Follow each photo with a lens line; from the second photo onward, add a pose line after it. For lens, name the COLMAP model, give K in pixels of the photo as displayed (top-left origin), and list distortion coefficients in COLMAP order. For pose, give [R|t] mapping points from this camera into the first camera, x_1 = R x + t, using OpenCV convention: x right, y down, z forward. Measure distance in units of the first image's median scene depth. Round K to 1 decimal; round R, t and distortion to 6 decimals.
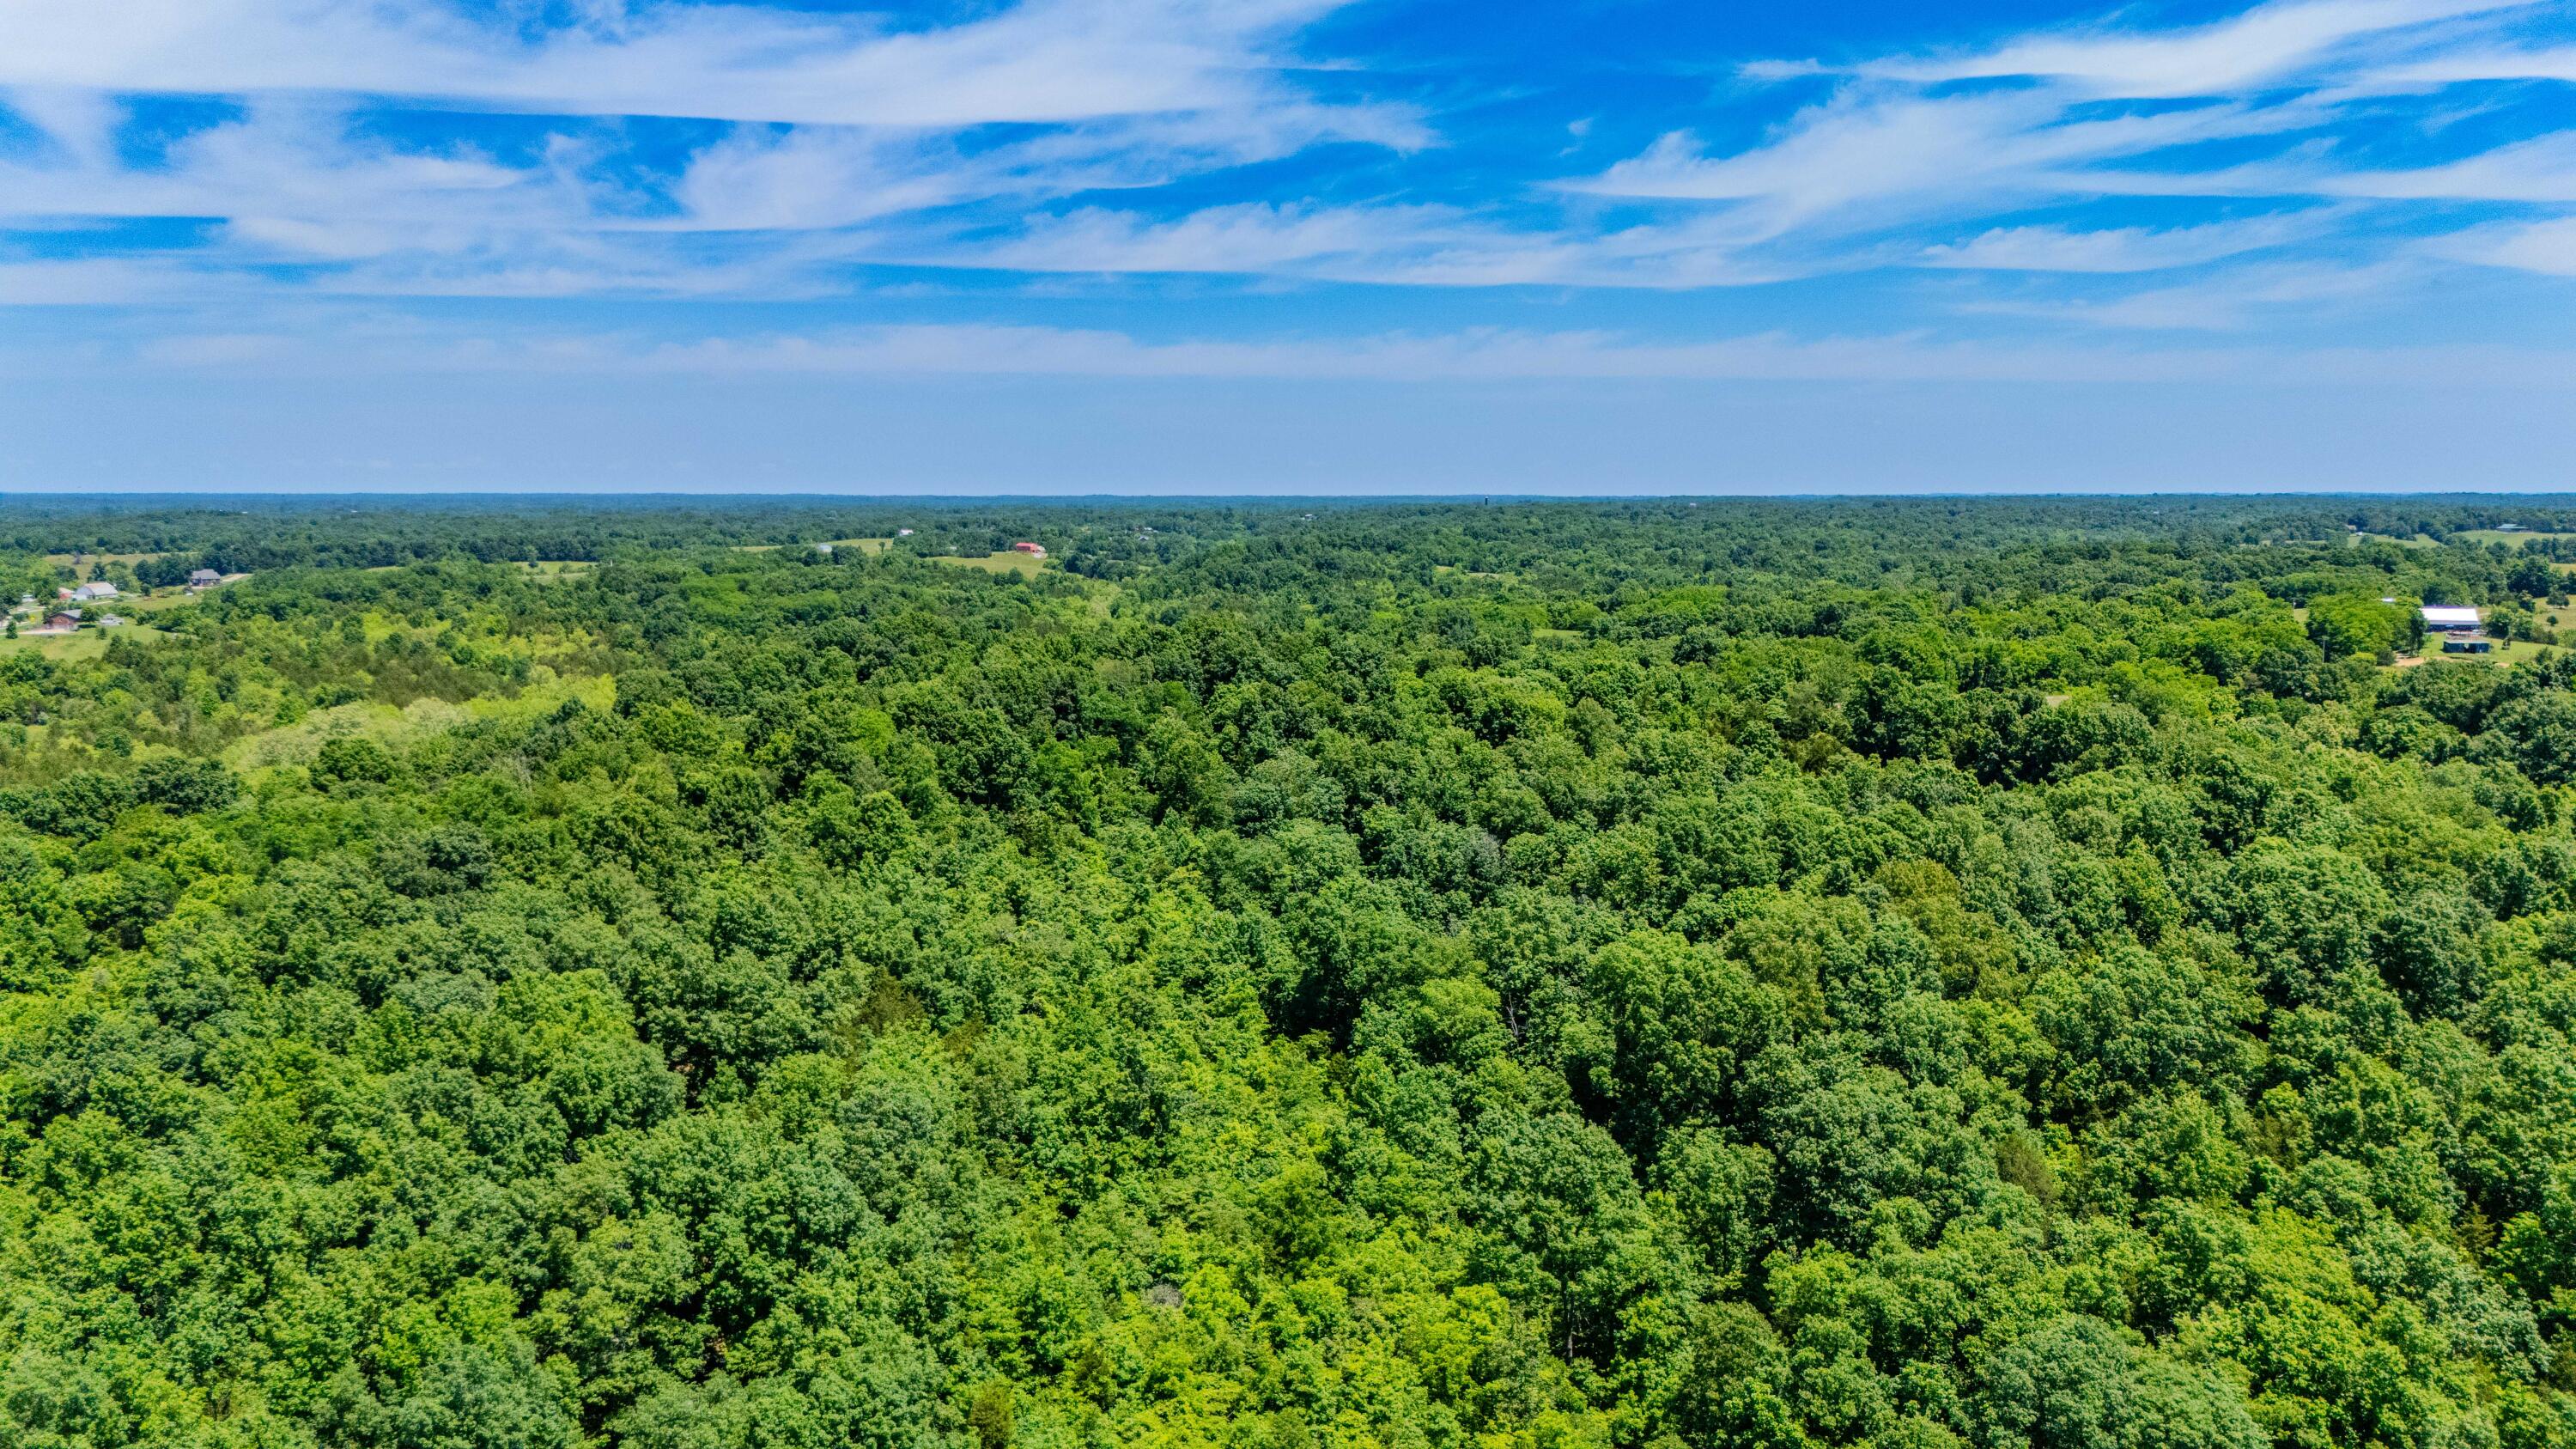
lens RADIAL K [[1902.3, 0, 1295.6], [0, 1902.3, 727.0], [0, 0, 1]] dist [0.074569, -0.074515]
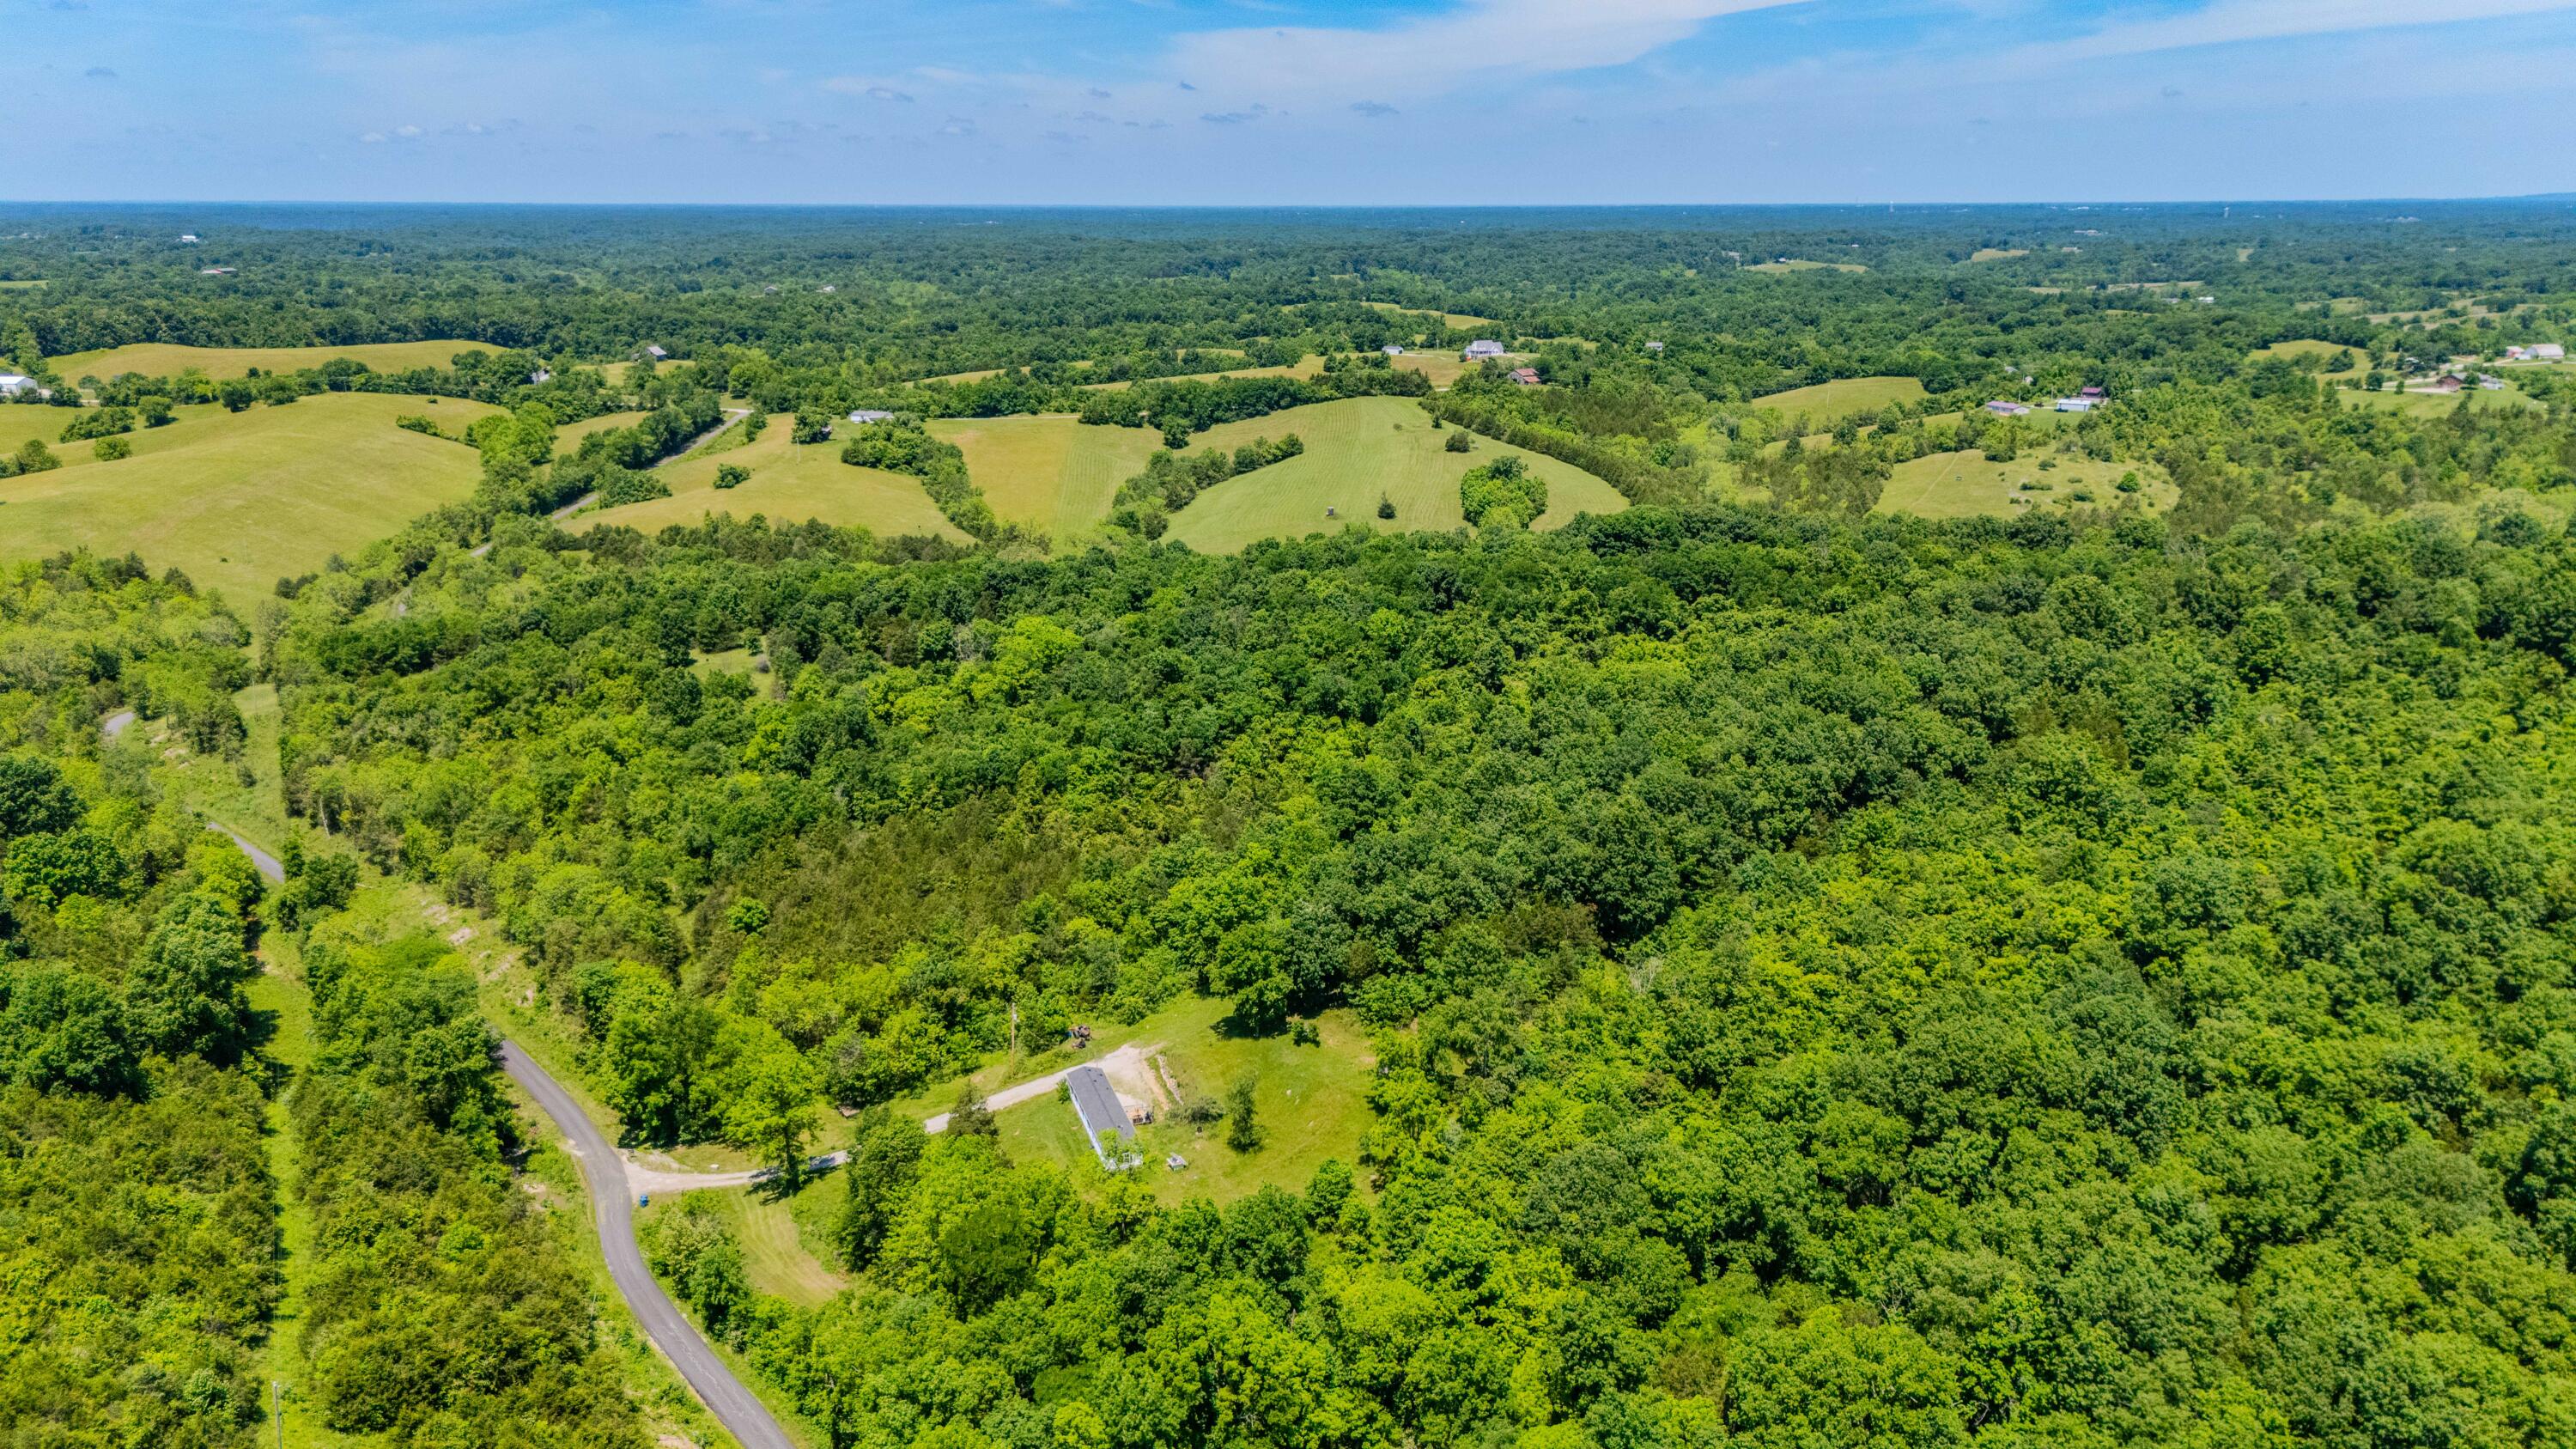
lens RADIAL K [[1902.3, 0, 1290.6], [0, 1902.3, 763.7], [0, 0, 1]] dist [0.074569, -0.074515]
pose [[0.324680, 0.268219, -0.906996, 0.614814], [-0.115994, 0.963001, 0.243258, -0.083147], [0.938684, 0.026225, 0.343779, -0.139476]]
